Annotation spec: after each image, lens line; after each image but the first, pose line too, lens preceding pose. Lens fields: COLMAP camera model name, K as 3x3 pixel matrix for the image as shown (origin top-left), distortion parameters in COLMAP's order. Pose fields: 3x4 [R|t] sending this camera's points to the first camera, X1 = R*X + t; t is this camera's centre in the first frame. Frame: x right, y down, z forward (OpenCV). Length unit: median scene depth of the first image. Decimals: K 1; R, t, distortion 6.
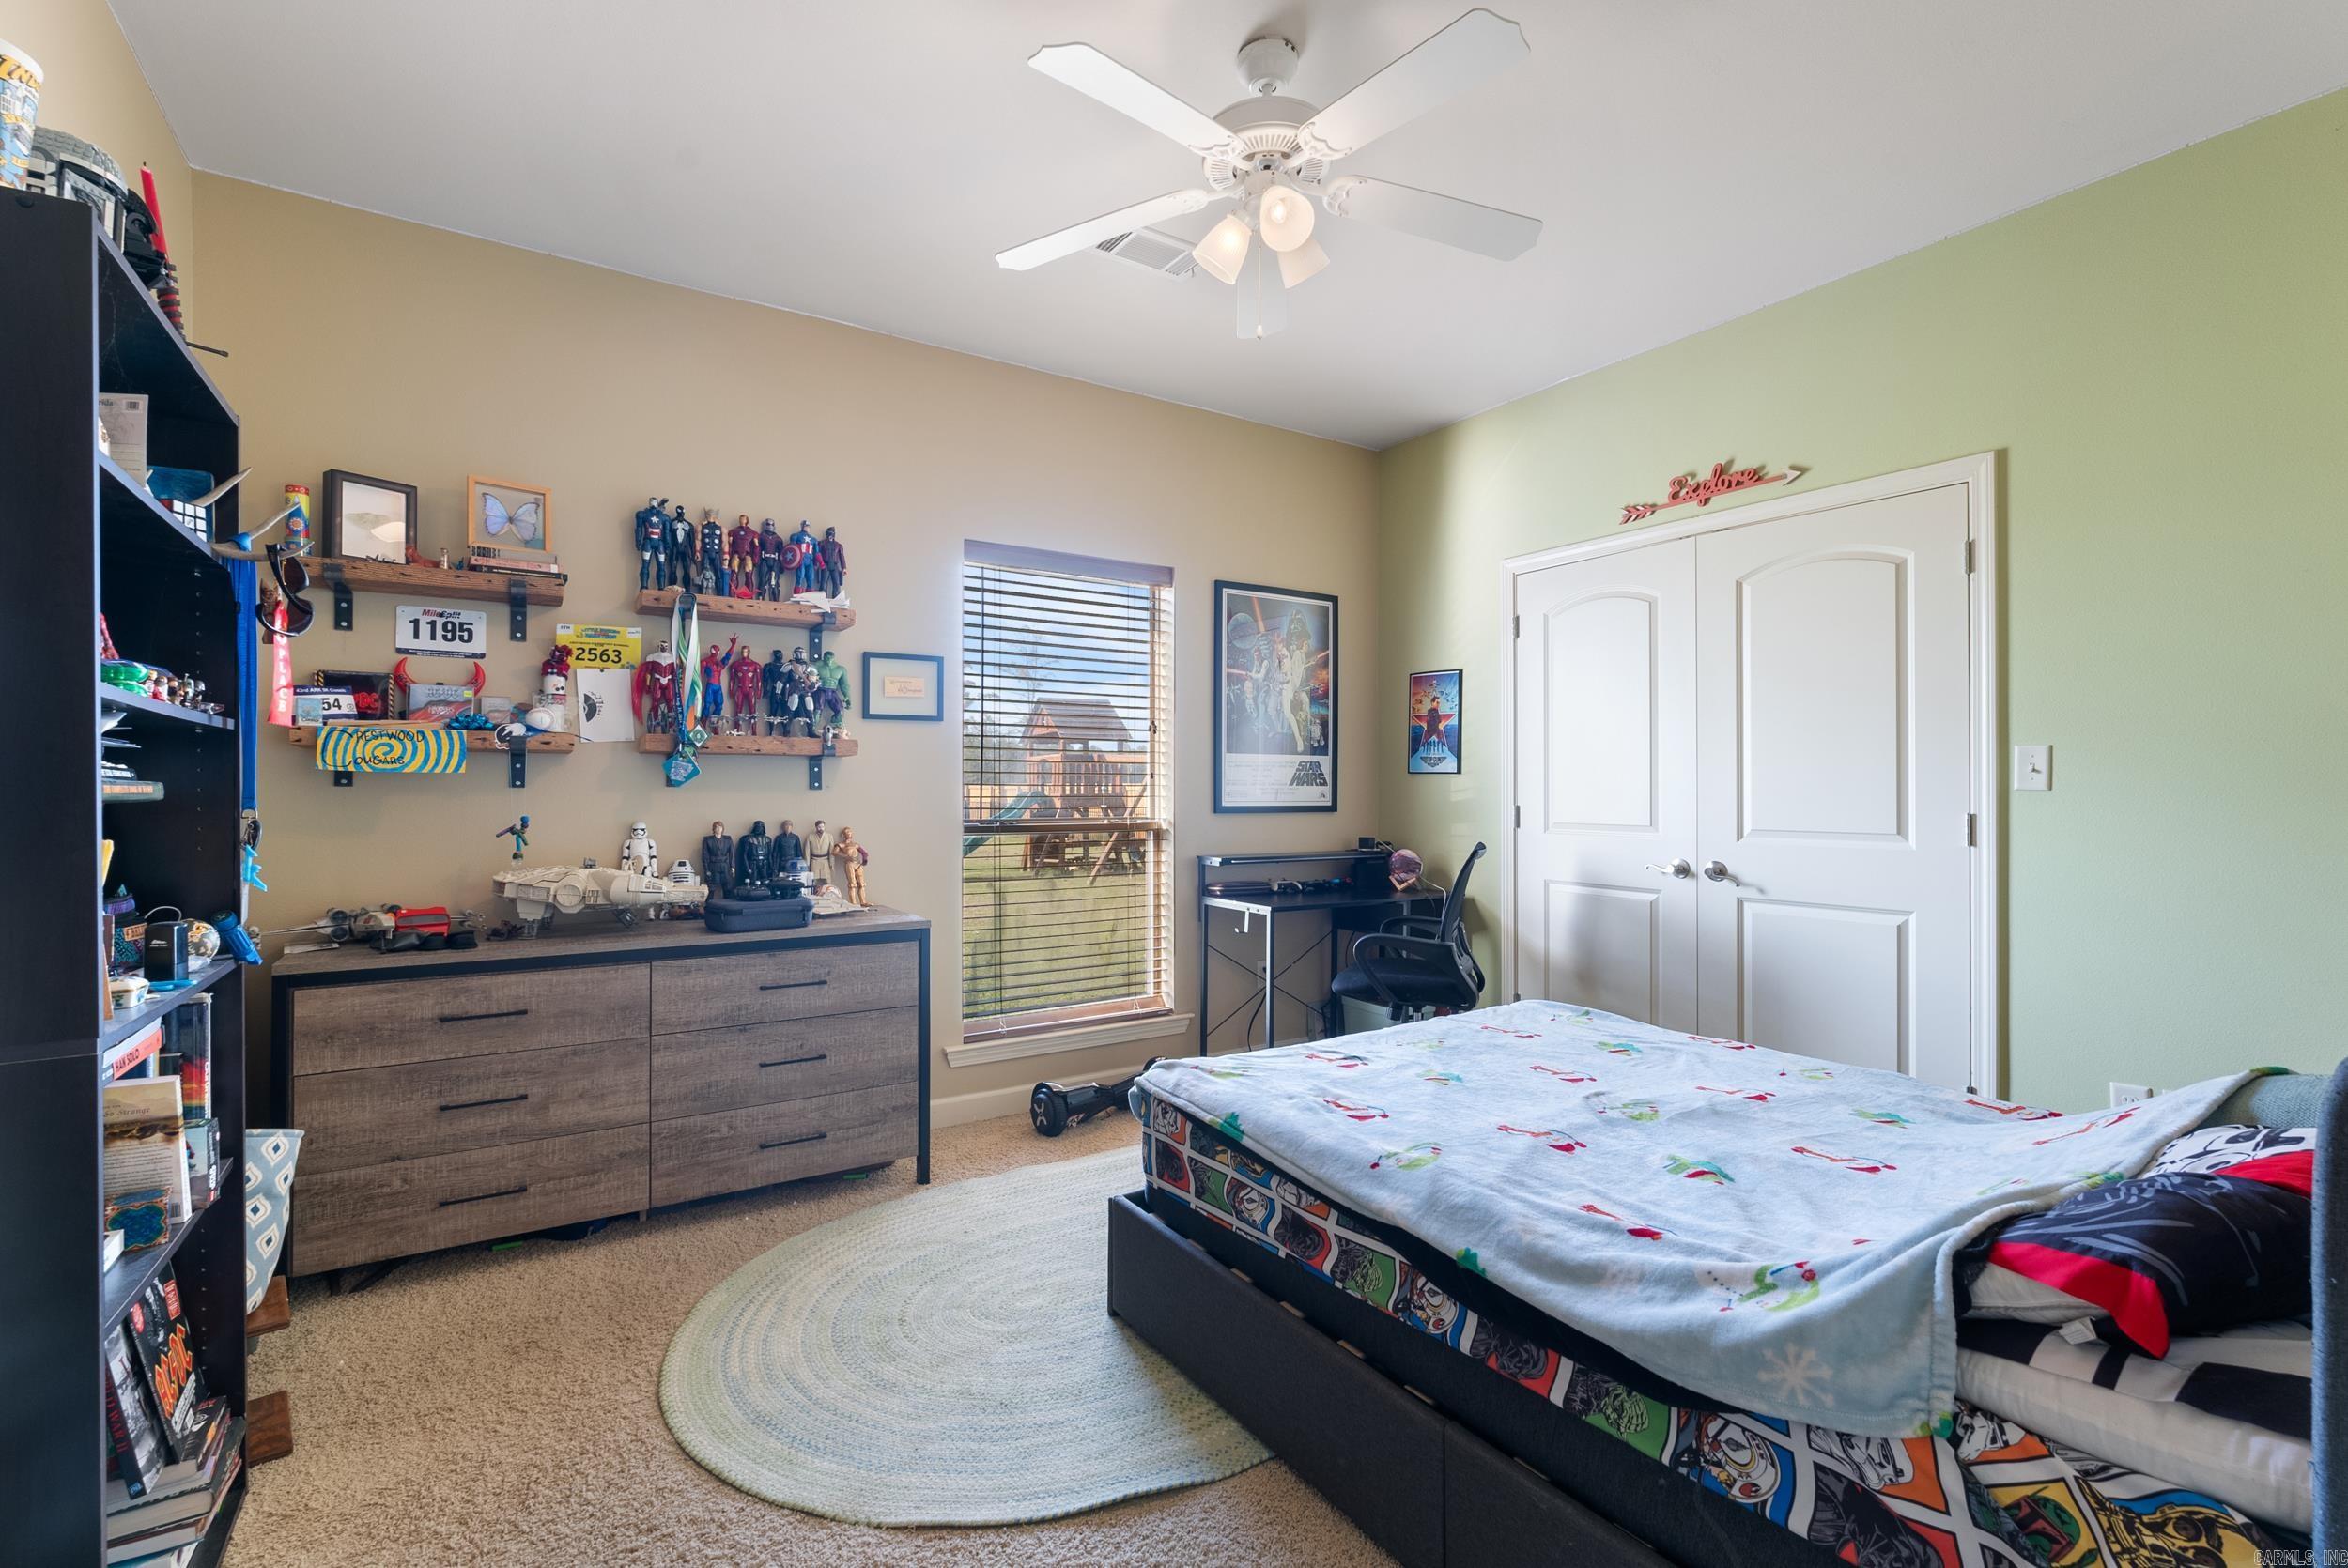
lens RADIAL K [[1040.8, 0, 1168.7], [0, 1040.8, 784.1], [0, 0, 1]] dist [-0.006790, 0.000042]
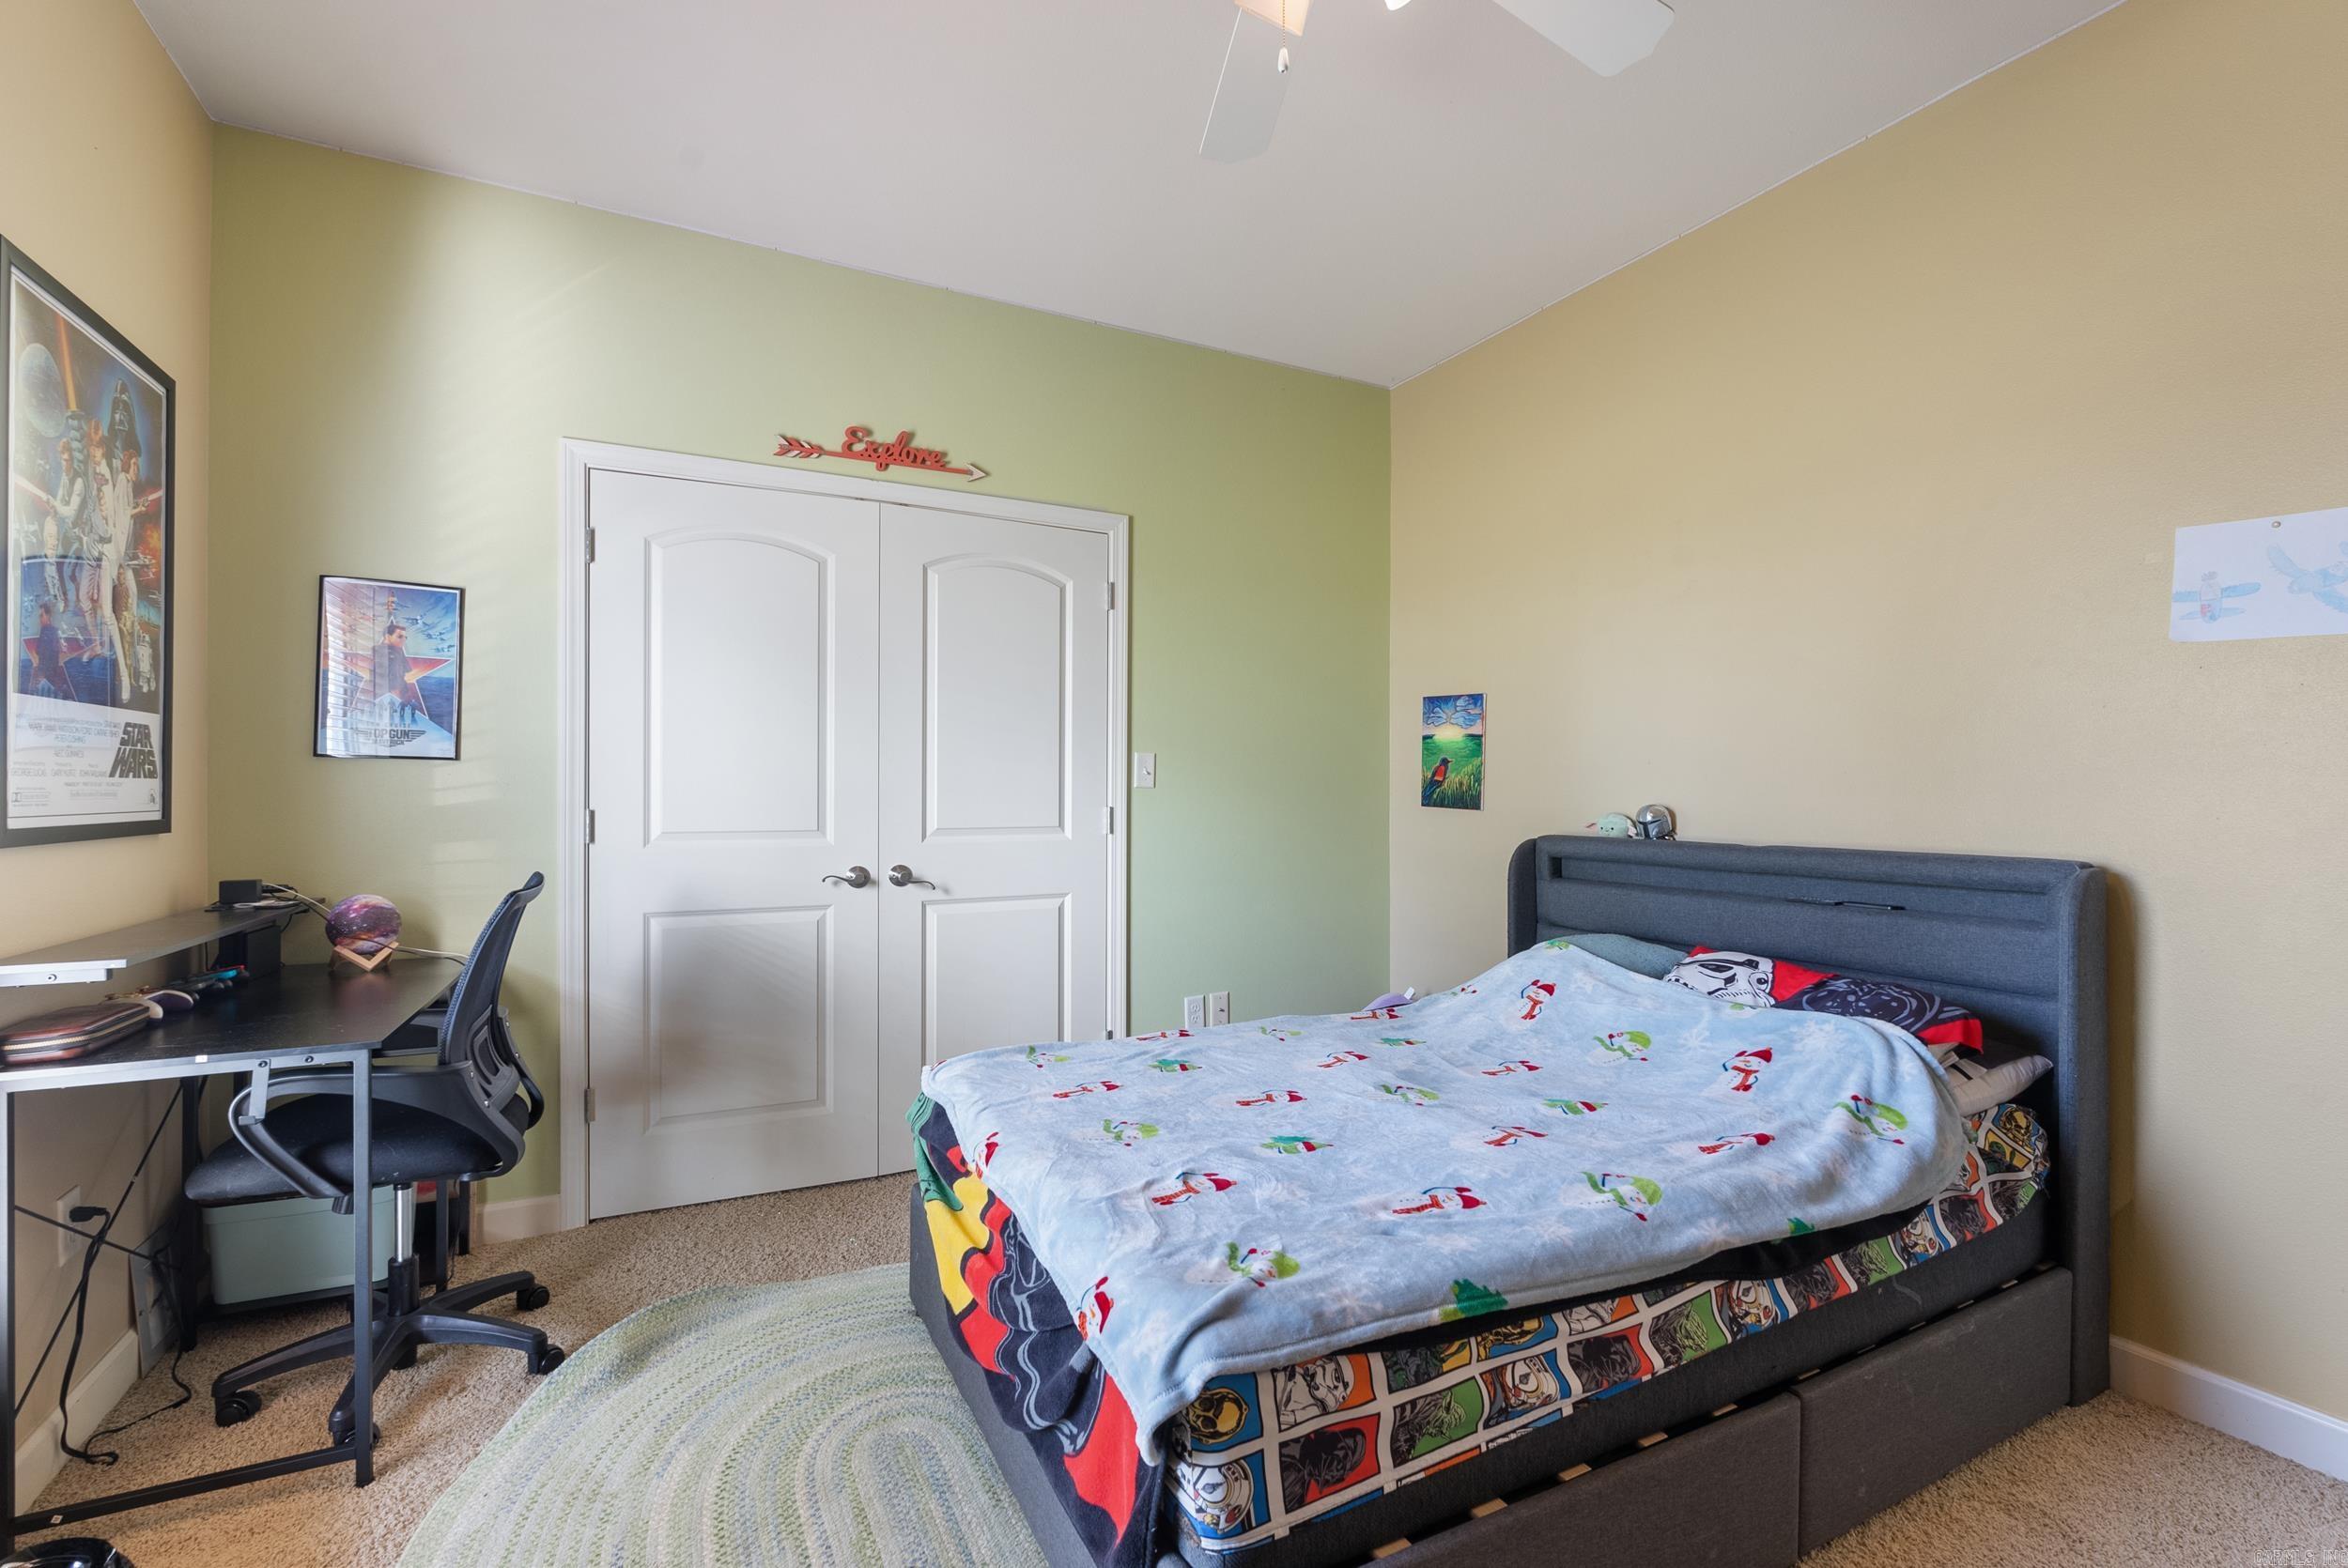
lens RADIAL K [[1040.8, 0, 1174.7], [0, 1040.8, 791.9], [0, 0, 1]] dist [-0.006790, 0.000042]
pose [[0.091395, -0.005298, 0.995801, -0.549064], [-0.007025, 0.999958, 0.005965, 0.003748], [-0.995790, -0.007541, 0.091354, 1.015608]]
